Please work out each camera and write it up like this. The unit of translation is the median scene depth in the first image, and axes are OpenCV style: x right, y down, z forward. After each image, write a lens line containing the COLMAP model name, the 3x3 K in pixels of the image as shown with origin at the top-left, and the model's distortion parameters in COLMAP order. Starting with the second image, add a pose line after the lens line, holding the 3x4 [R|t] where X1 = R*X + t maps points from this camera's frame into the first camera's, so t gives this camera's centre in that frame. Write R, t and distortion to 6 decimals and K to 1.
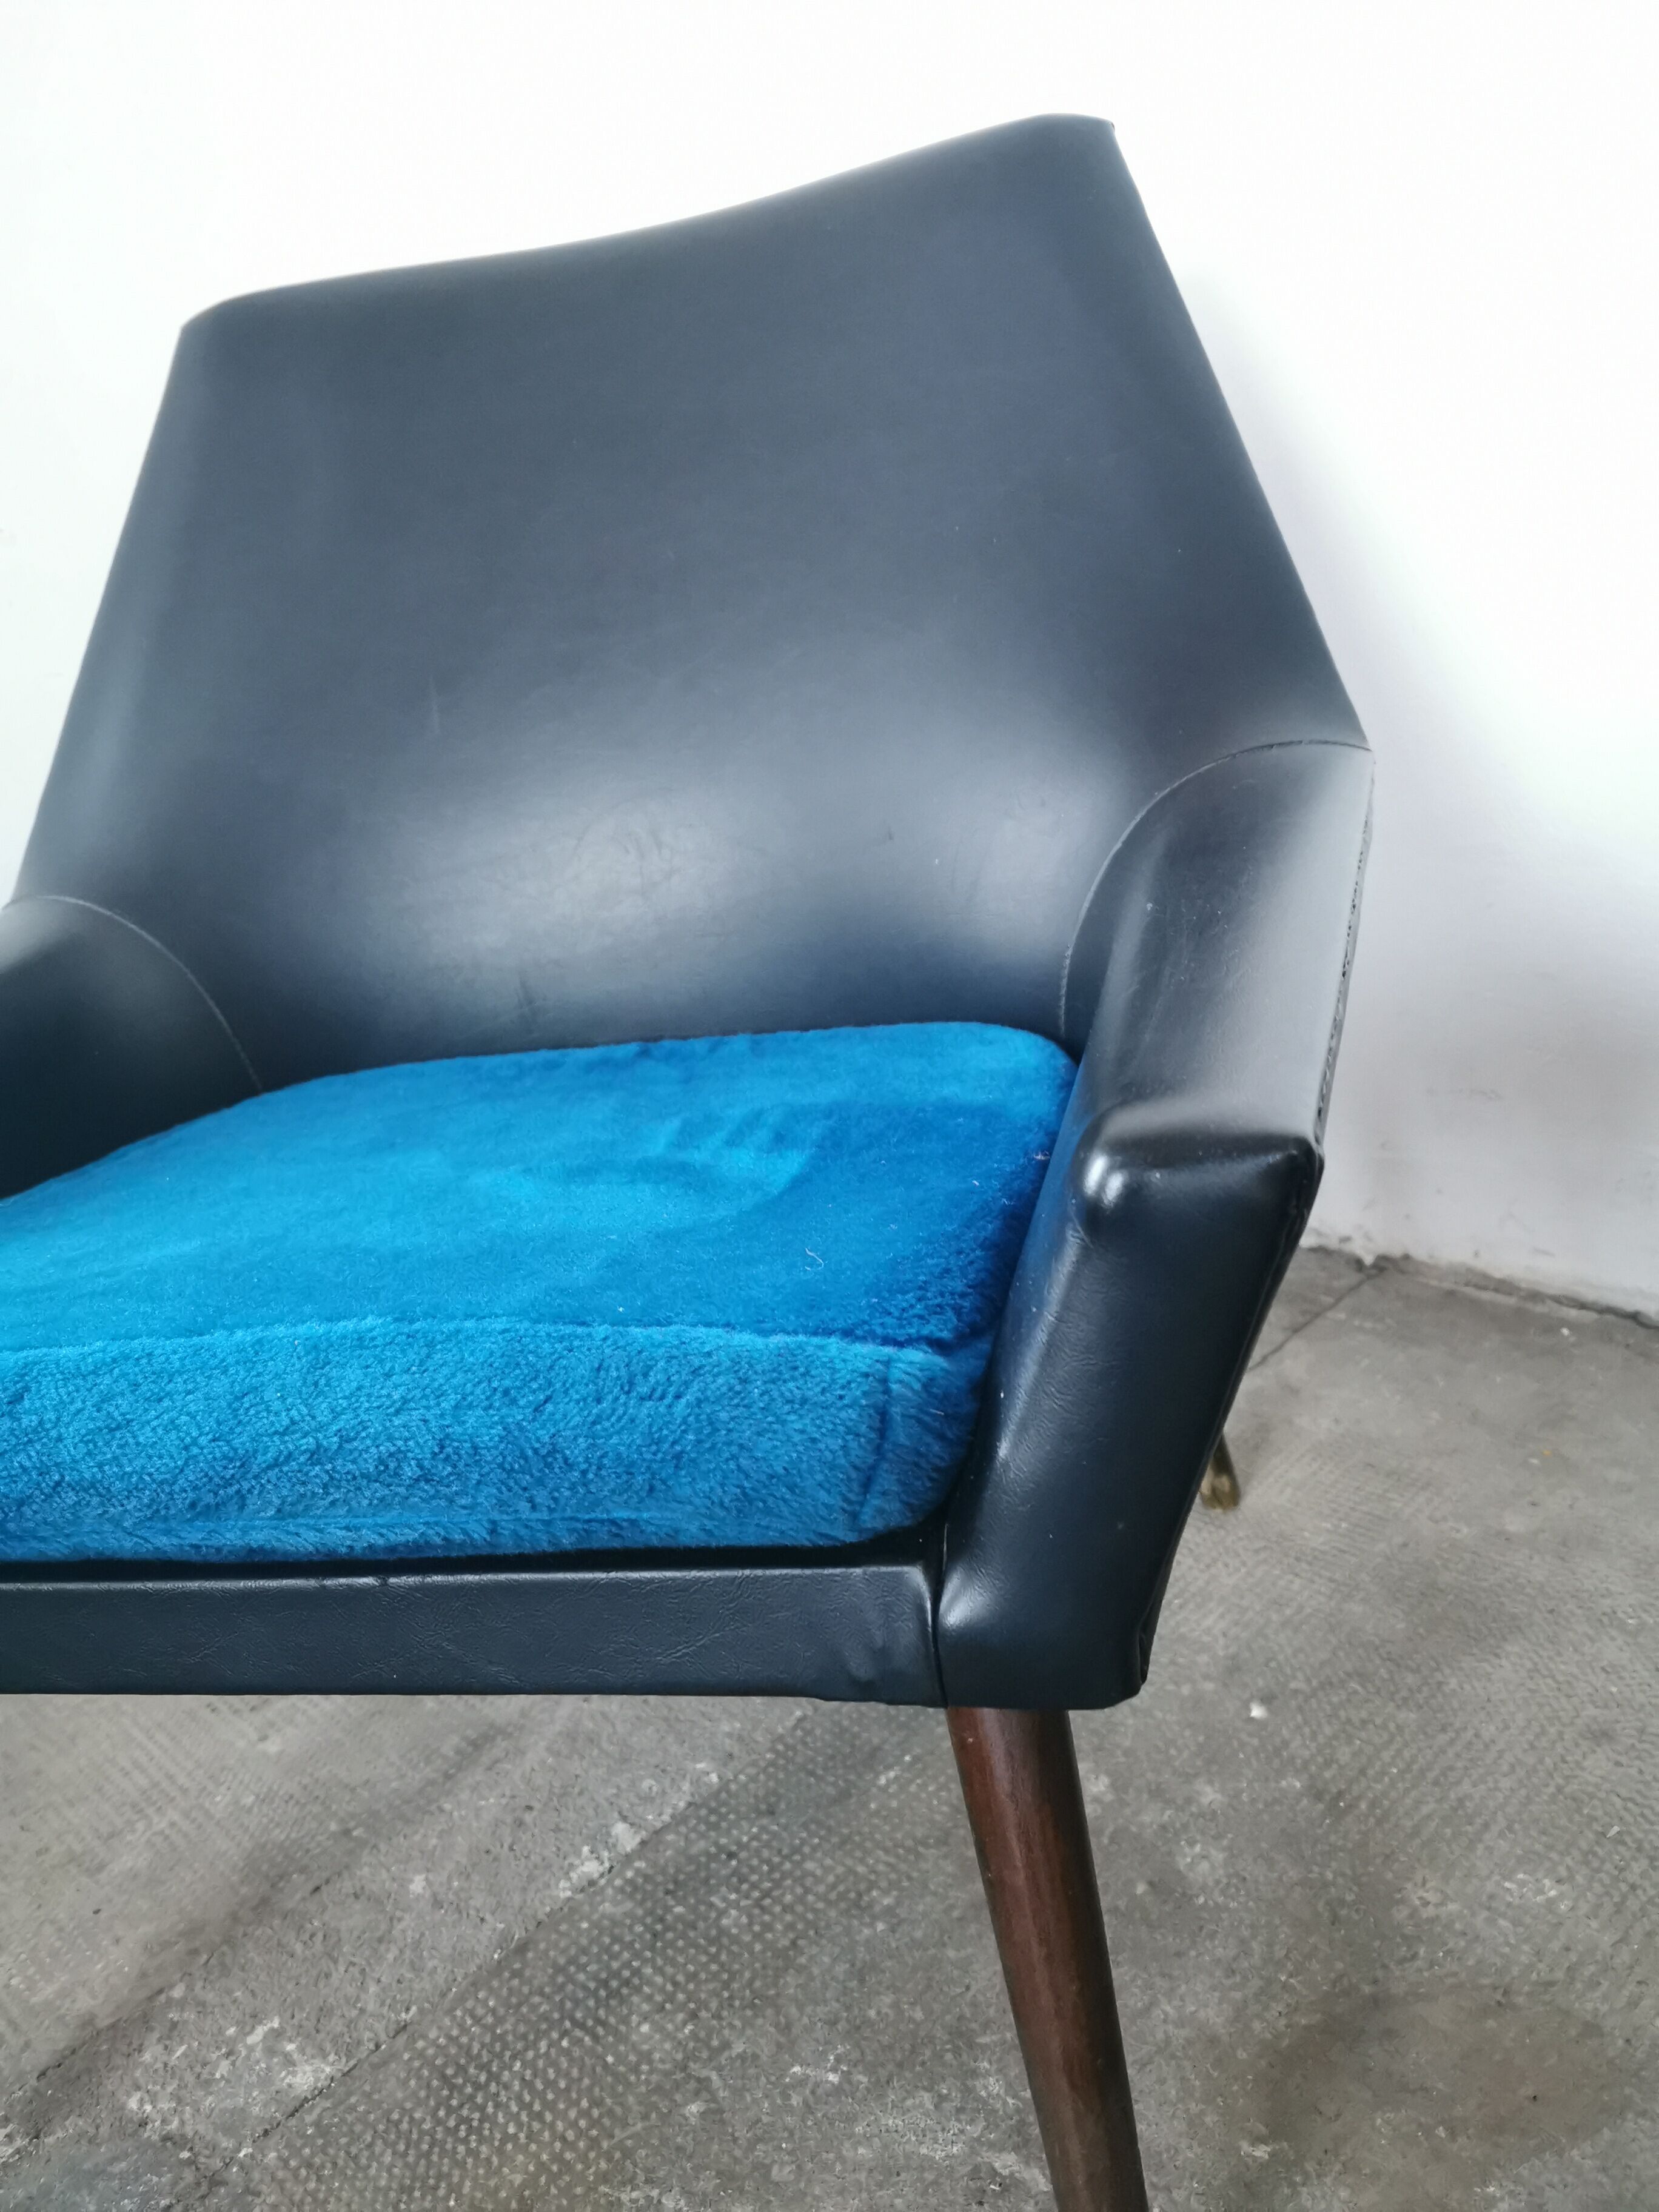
lens RADIAL K [[1701.4, 0, 856.5], [0, 1701.4, 1035.6], [0, 0, 1]] dist [0.067425, -0.101621]
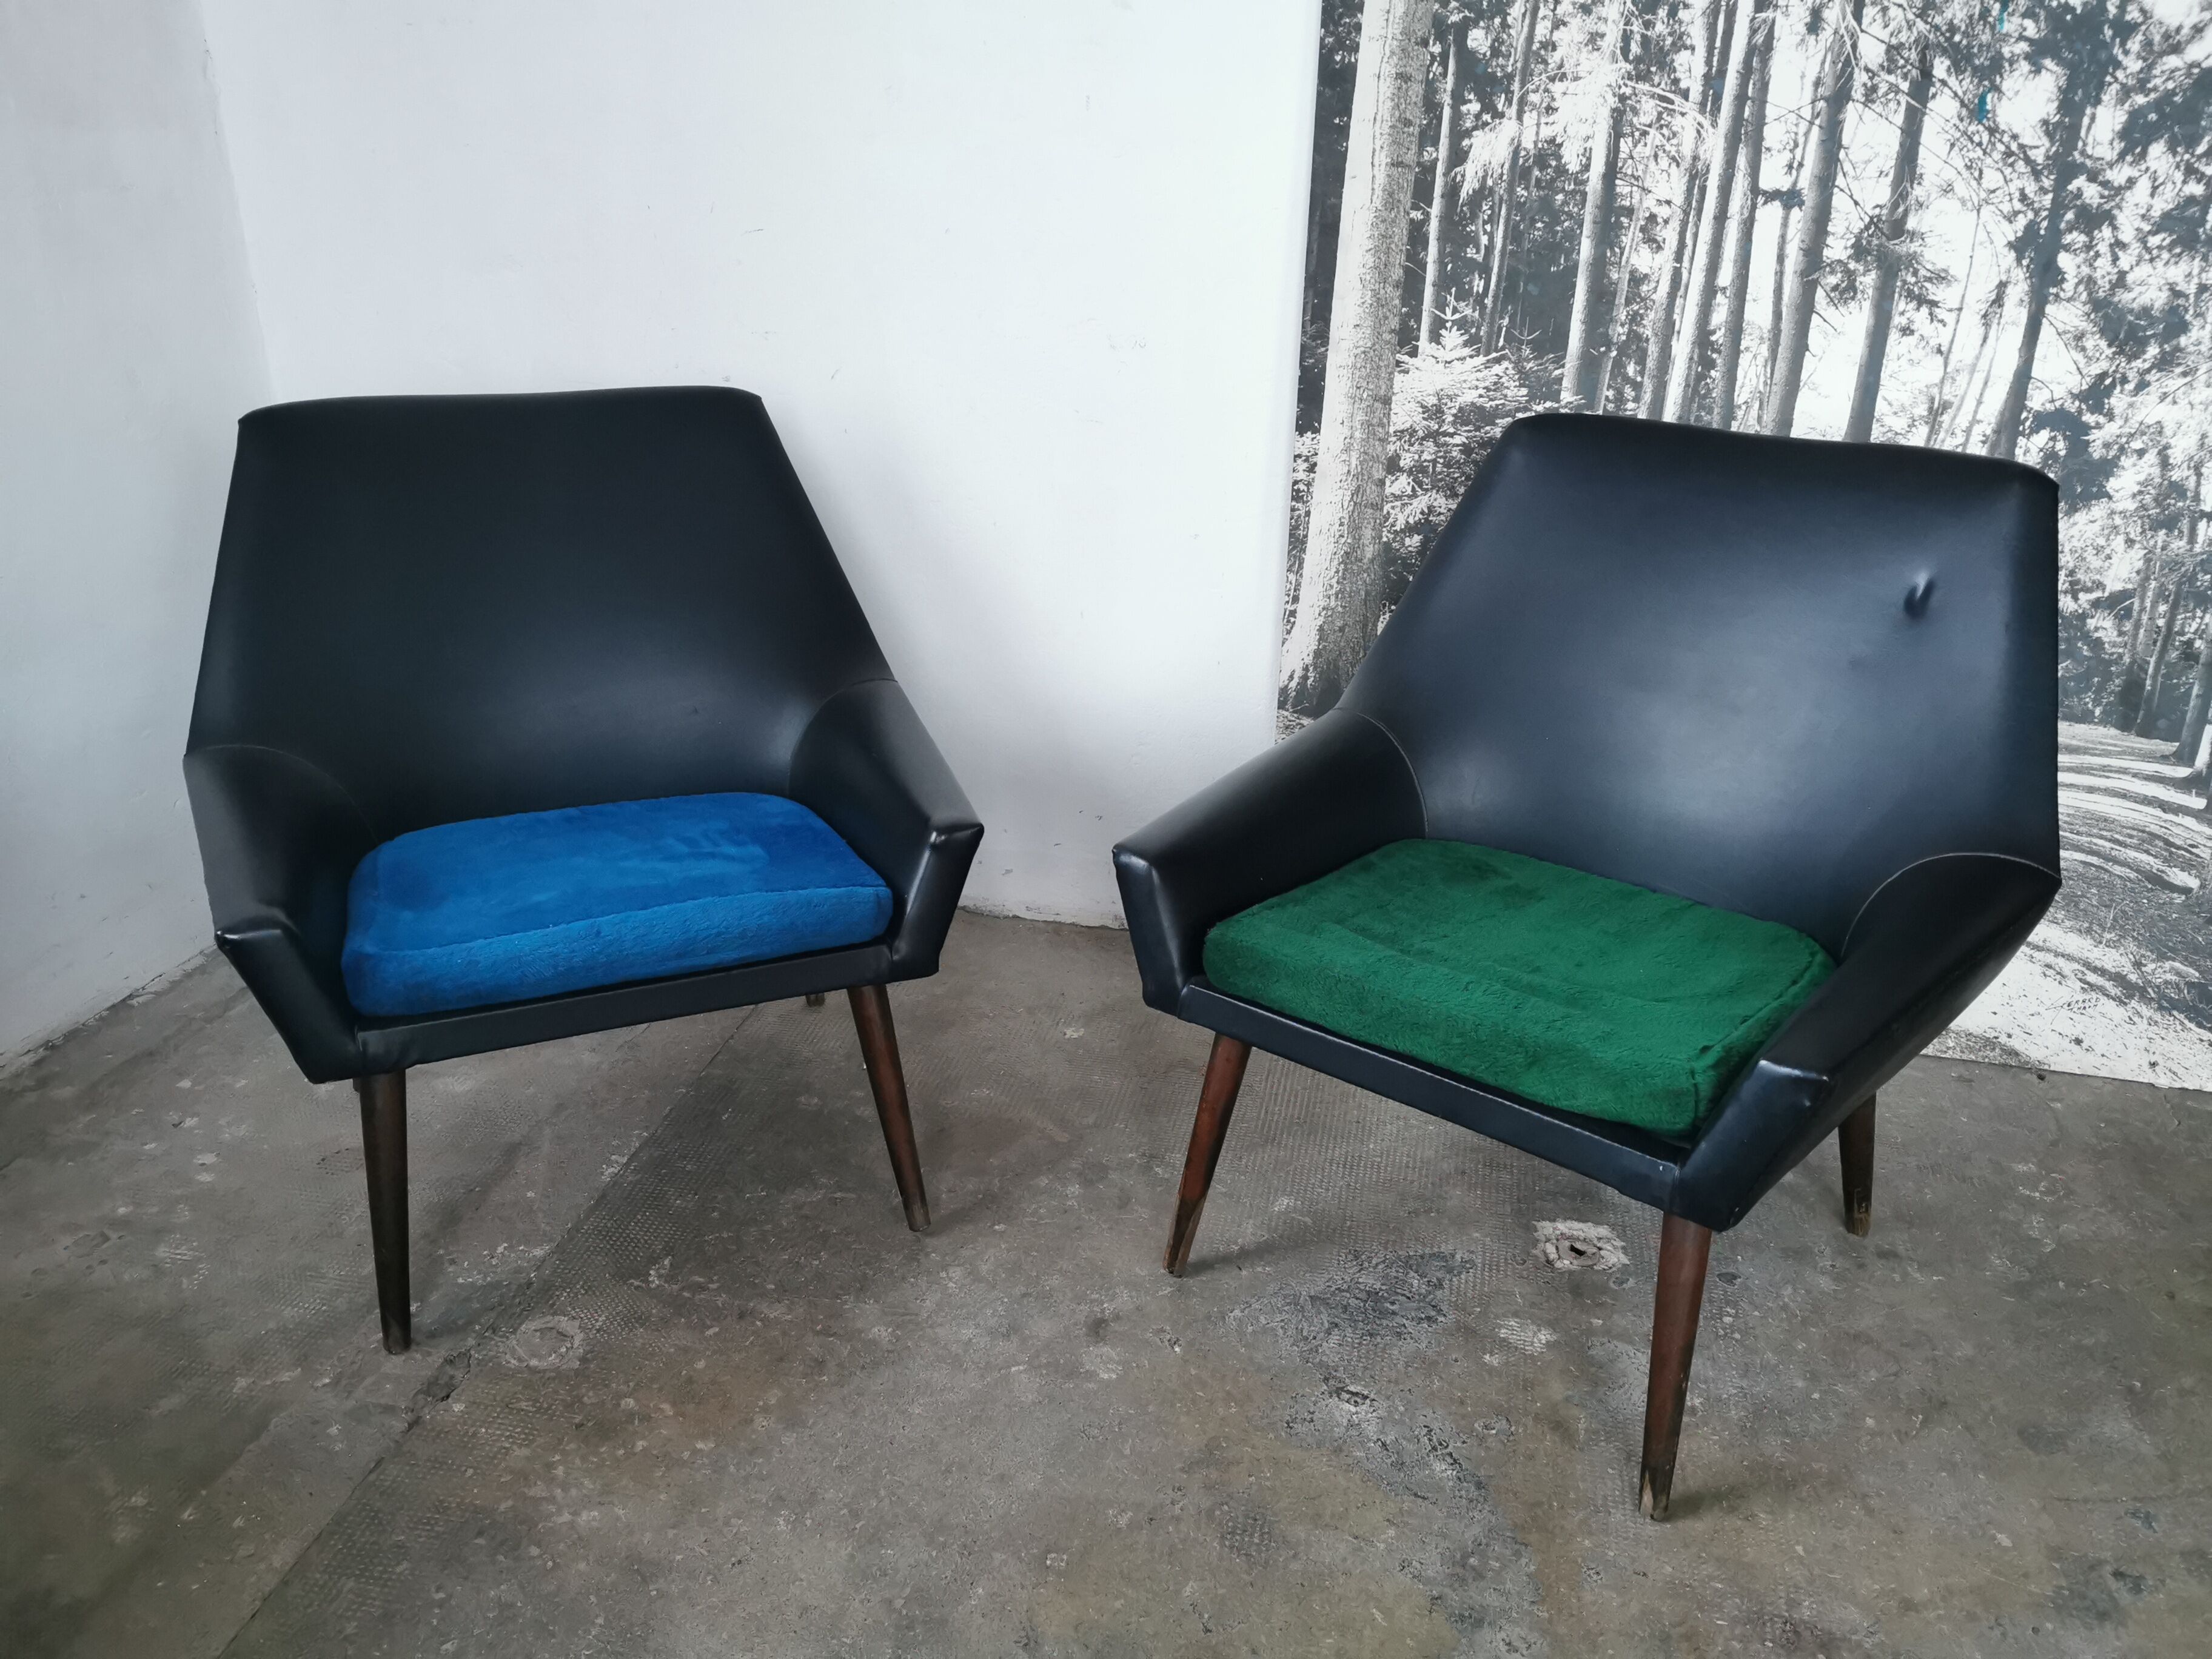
lens RADIAL K [[1701.4, 0, 1110.9], [0, 1701.4, 833.0], [0, 0, 1]] dist [0.067425, -0.101621]
pose [[0.809532, -0.056533, 0.584348, -0.974249], [0.033565, 0.998182, 0.050069, -0.057979], [-0.586116, -0.020919, 0.809957, -1.291092]]
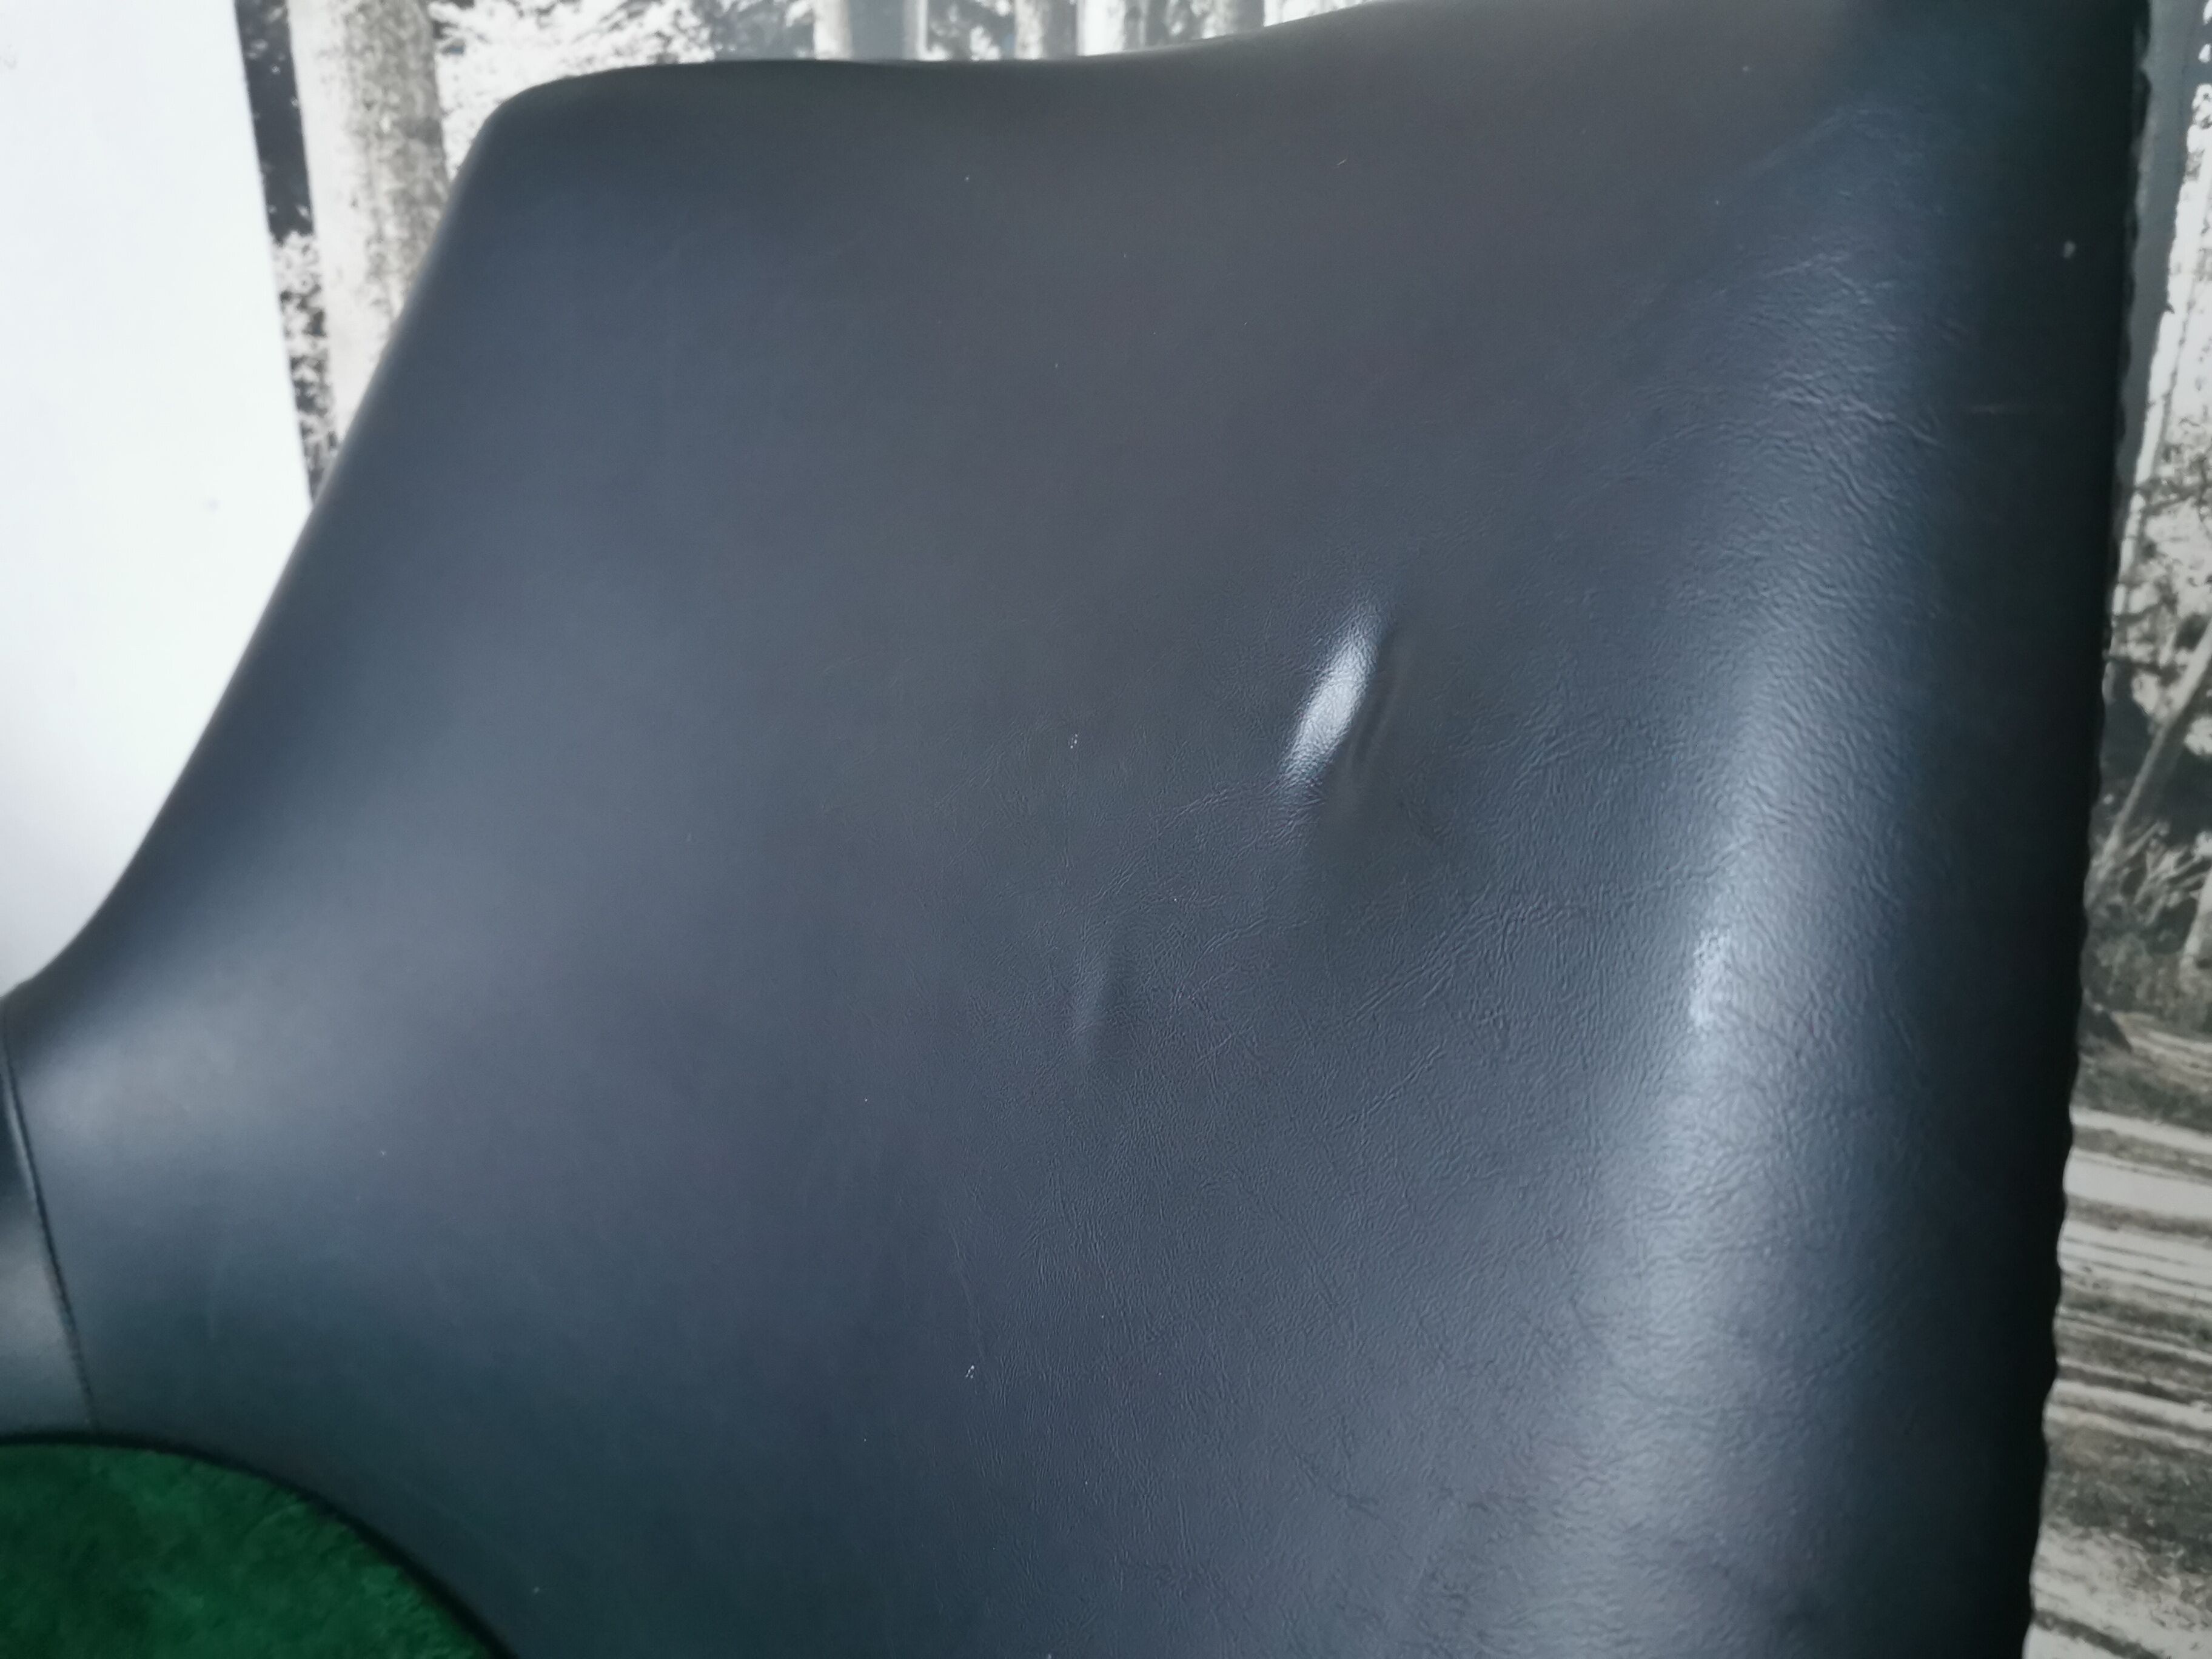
lens RADIAL K [[1701.4, 0, 1104.3], [0, 1701.4, 834.1], [0, 0, 1]] dist [0.067425, -0.101621]
pose [[0.903147, -0.037718, 0.427670, 0.870051], [0.025630, 0.999093, 0.033991, -0.191957], [-0.428565, -0.019738, 0.903295, -0.473629]]
